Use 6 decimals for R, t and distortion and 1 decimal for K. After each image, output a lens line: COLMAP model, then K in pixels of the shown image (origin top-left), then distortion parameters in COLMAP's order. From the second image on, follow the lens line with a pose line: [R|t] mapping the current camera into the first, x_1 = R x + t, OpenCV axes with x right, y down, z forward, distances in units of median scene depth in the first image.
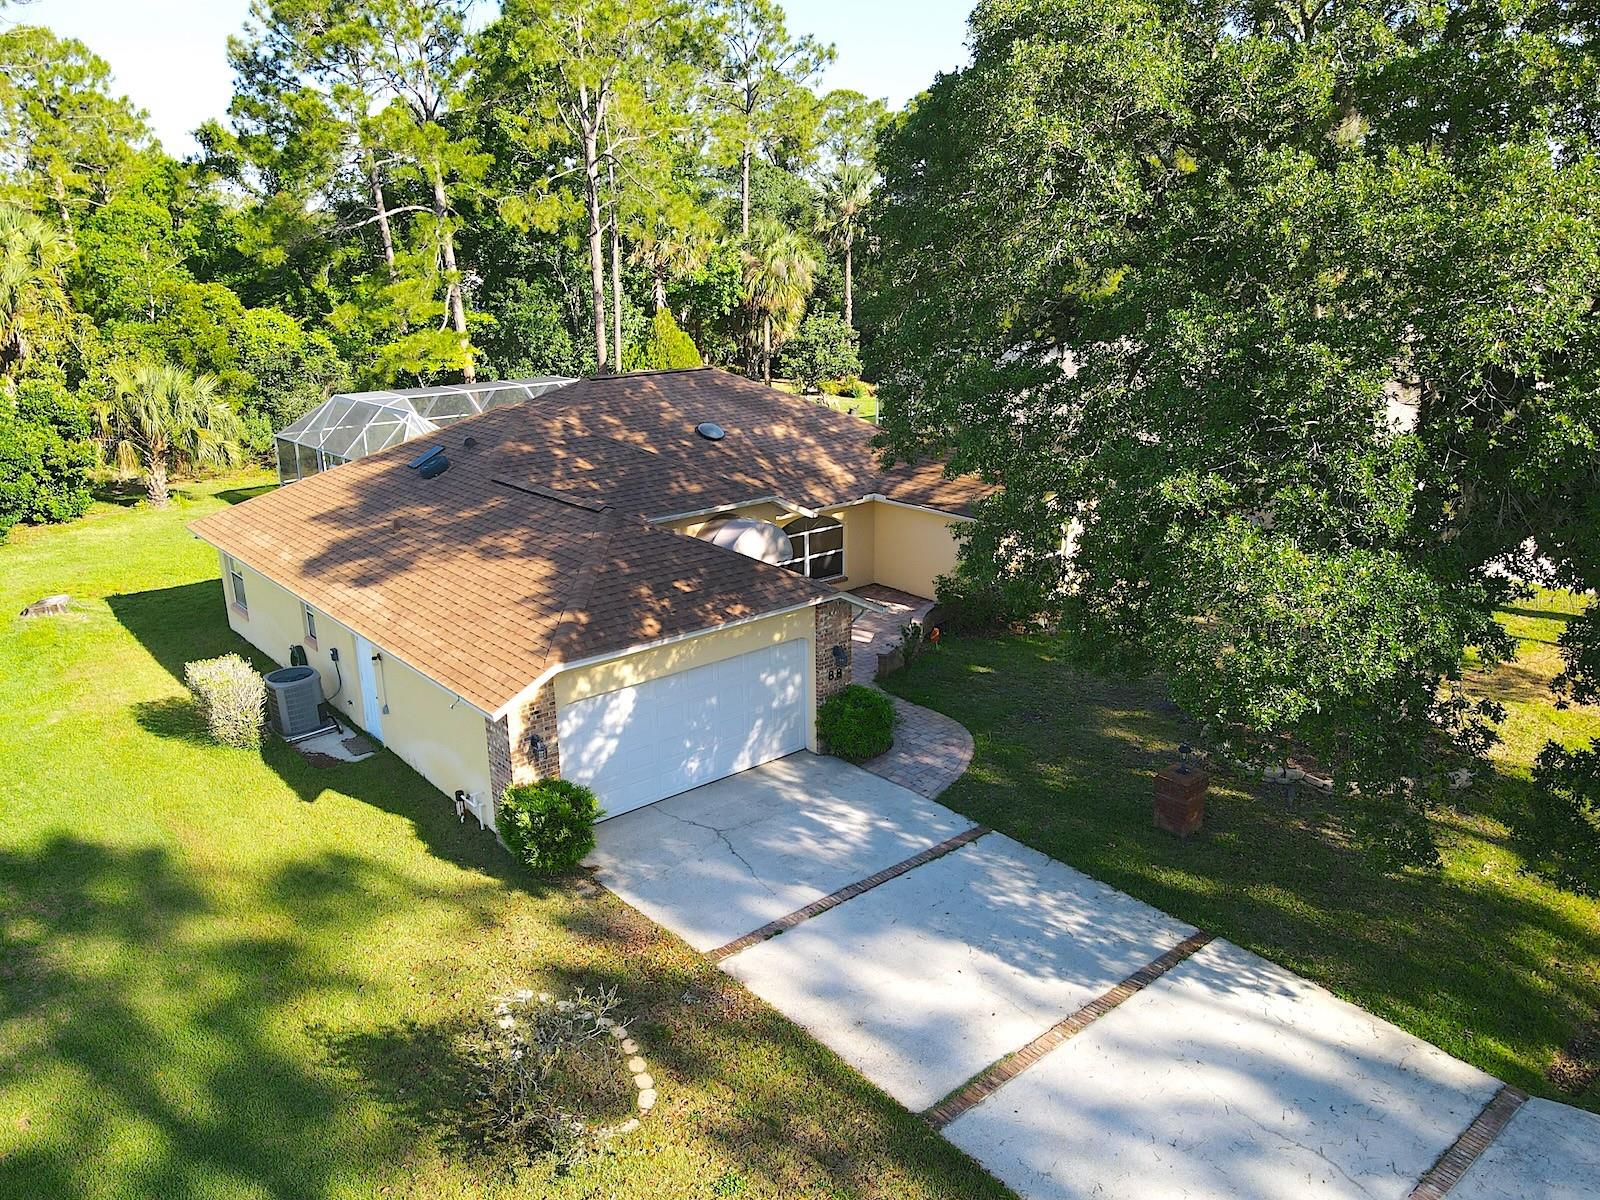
lens RADIAL K [[1176.0, 0, 797.0], [0, 1176.0, 595.2], [0, 0, 1]] dist [-0.030801, 0.065424]
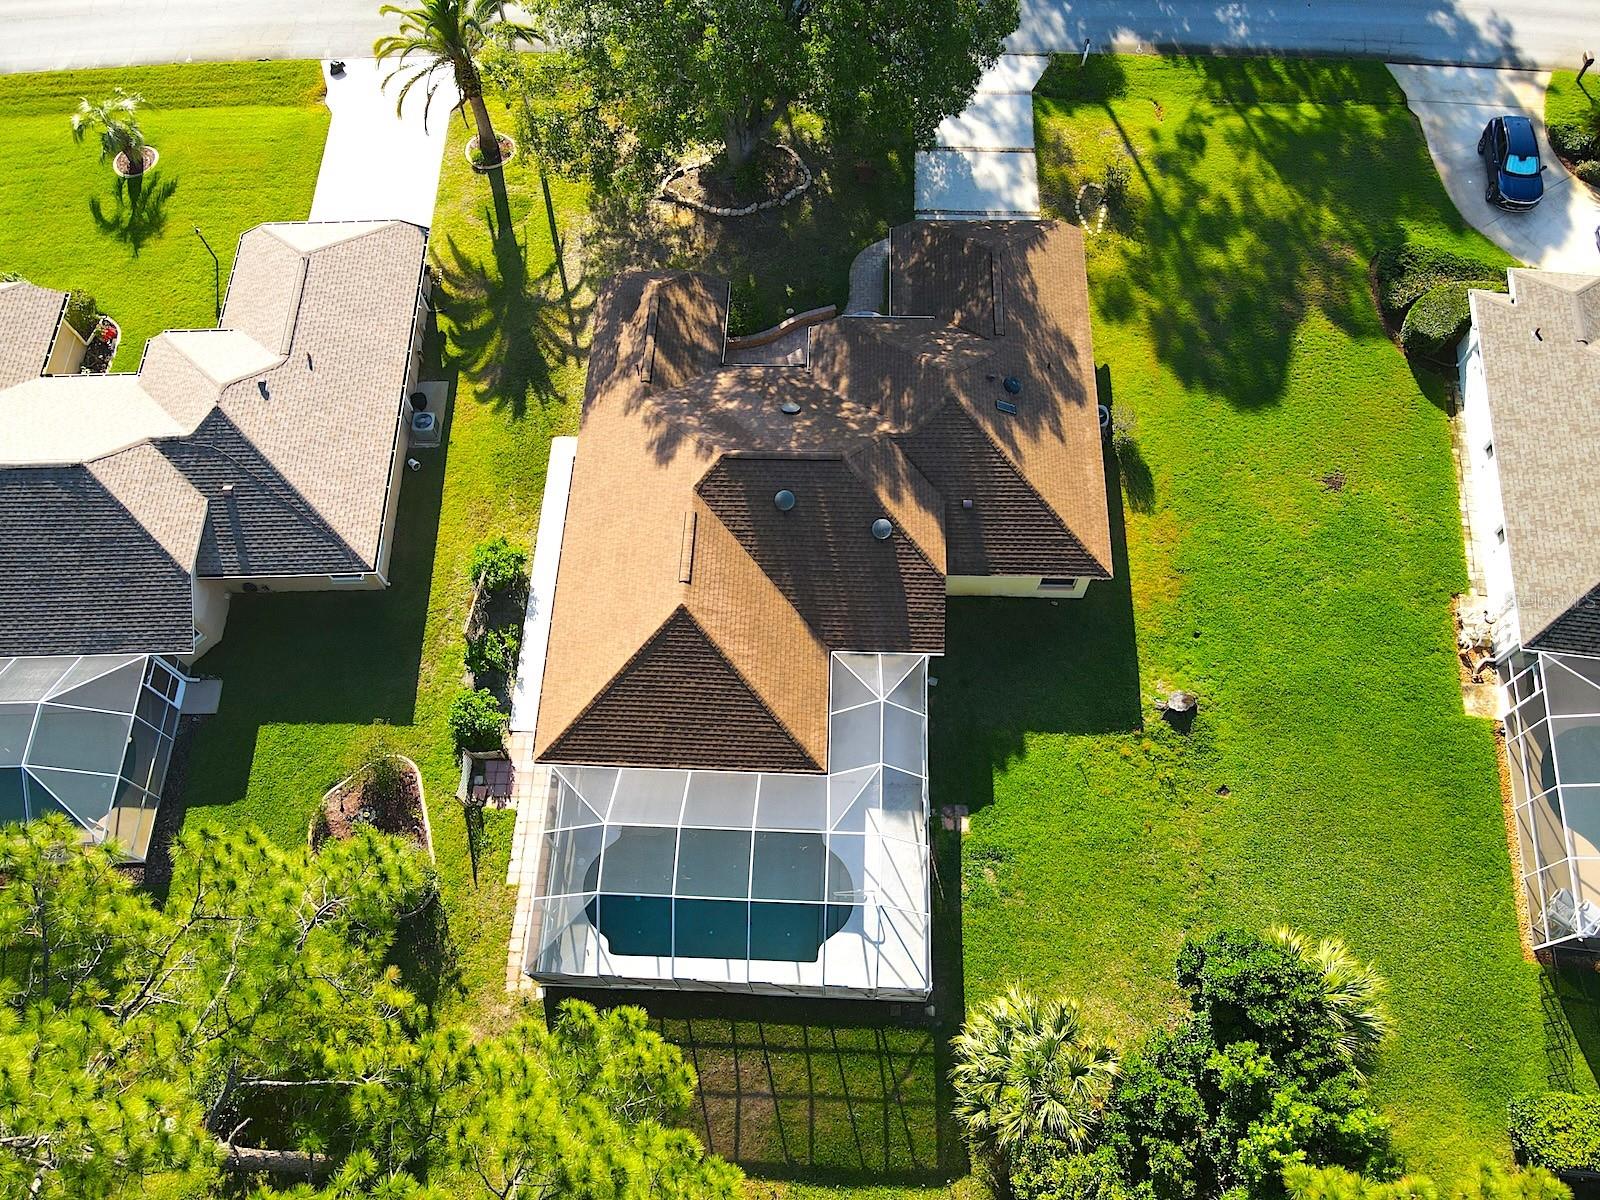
lens RADIAL K [[1188.2, 0, 800.0], [0, 1188.2, 600.0], [0, 0, 1]] dist [-0.000341, -0.002956]
pose [[-0.735644, -0.592855, 0.327646, -1.091882], [0.228864, 0.237715, 0.943988, -2.267754], [-0.637534, 0.769425, -0.039190, 1.965706]]
